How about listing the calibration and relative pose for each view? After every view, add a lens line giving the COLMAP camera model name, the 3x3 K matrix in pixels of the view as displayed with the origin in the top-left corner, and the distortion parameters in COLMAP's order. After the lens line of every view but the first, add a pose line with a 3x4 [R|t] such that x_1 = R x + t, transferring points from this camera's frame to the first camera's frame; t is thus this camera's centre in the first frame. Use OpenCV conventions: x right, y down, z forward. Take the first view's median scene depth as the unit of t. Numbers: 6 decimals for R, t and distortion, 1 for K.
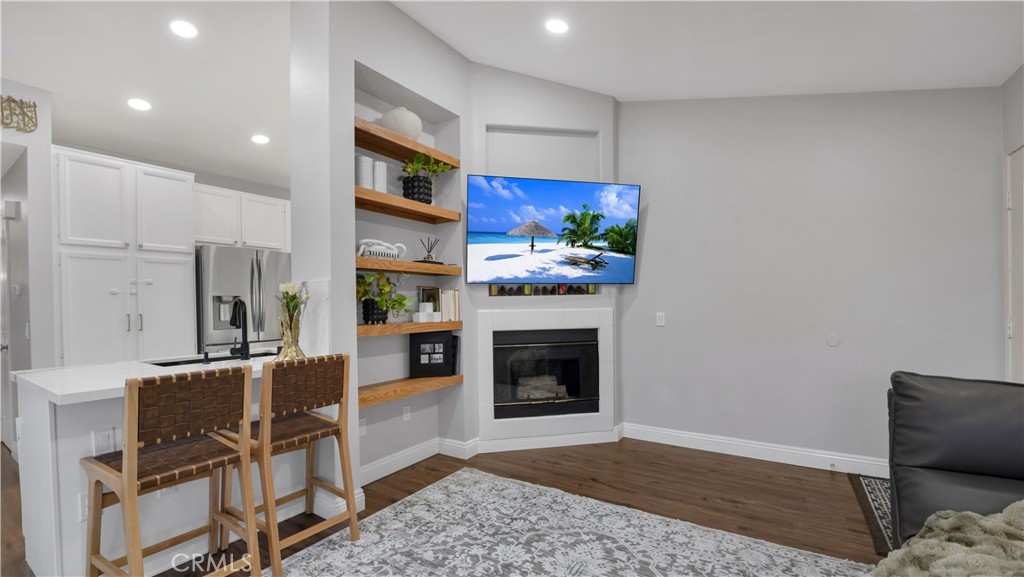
lens RADIAL K [[428.0, 0, 515.2], [0, 428.0, 308.6], [0, 0, 1]] dist [-0.022795, 0.000124]
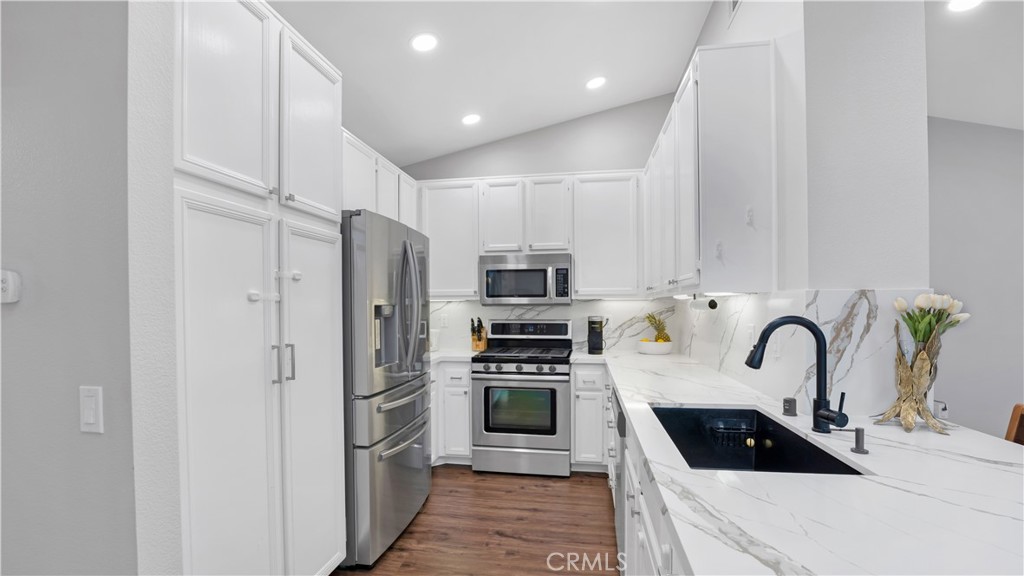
lens RADIAL K [[436.7, 0, 513.7], [0, 436.7, 309.5], [0, 0, 1]] dist [-0.023165, 0.000125]
pose [[0.915379, 0.004380, 0.402570, -0.863785], [-0.000638, 0.999955, -0.009429, -0.021136], [-0.402593, 0.008374, 0.915341, 0.463323]]
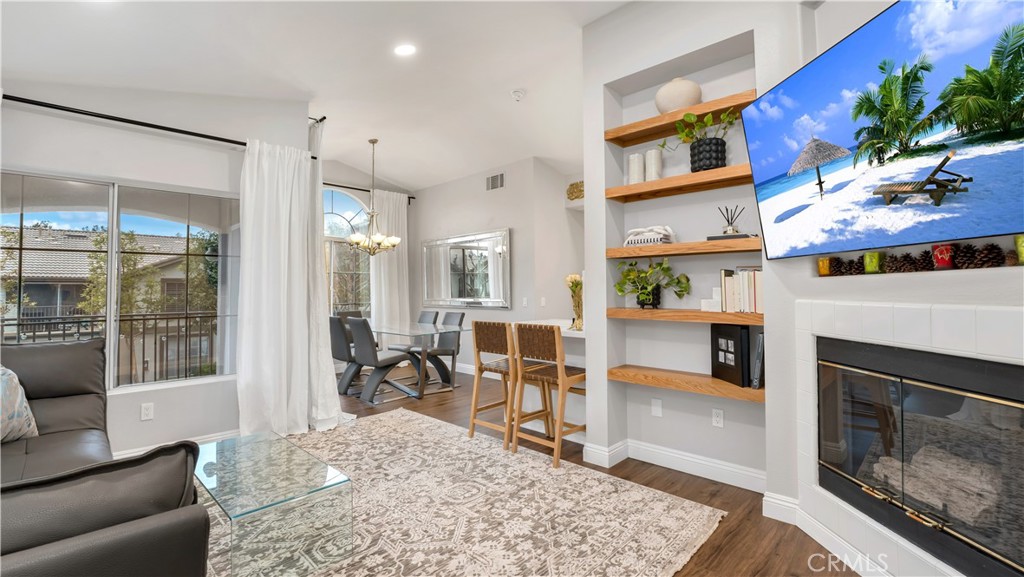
lens RADIAL K [[451.0, 0, 502.9], [0, 451.0, 268.6], [0, 0, 1]] dist [-0.086802, -0.000381]
pose [[-0.214996, -0.031328, -0.976112, 0.645588], [-0.007525, 0.999509, -0.030421, -0.019542], [0.976586, 0.000805, -0.215127, 0.716693]]
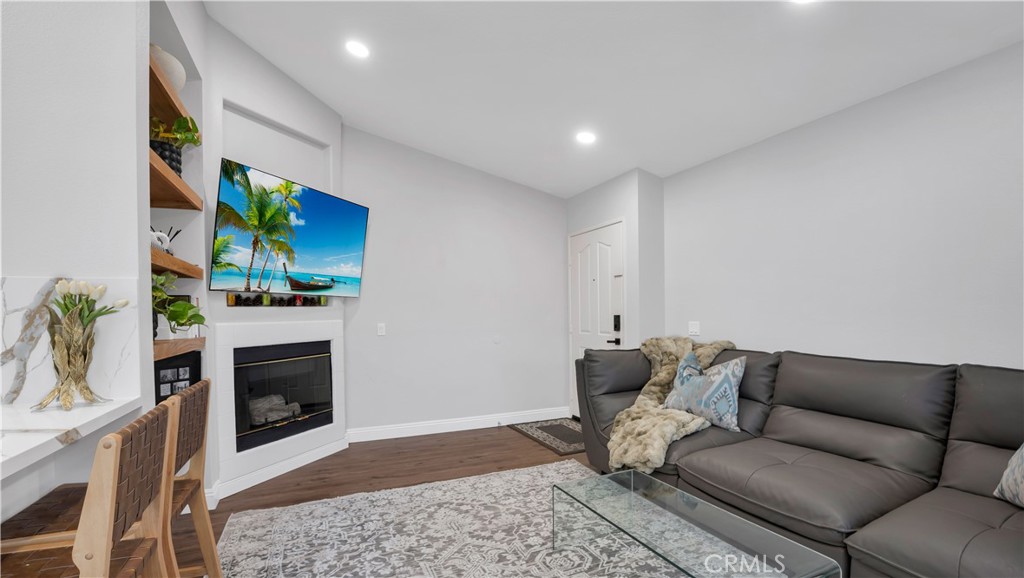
lens RADIAL K [[441.8, 0, 504.2], [0, 441.8, 324.6], [0, 0, 1]] dist [-0.026292, -0.000071]
pose [[0.558487, -0.015734, 0.829364, -0.469636], [0.013550, 0.999860, 0.009844, 0.005169], [-0.829402, 0.005741, 0.558622, 0.085857]]
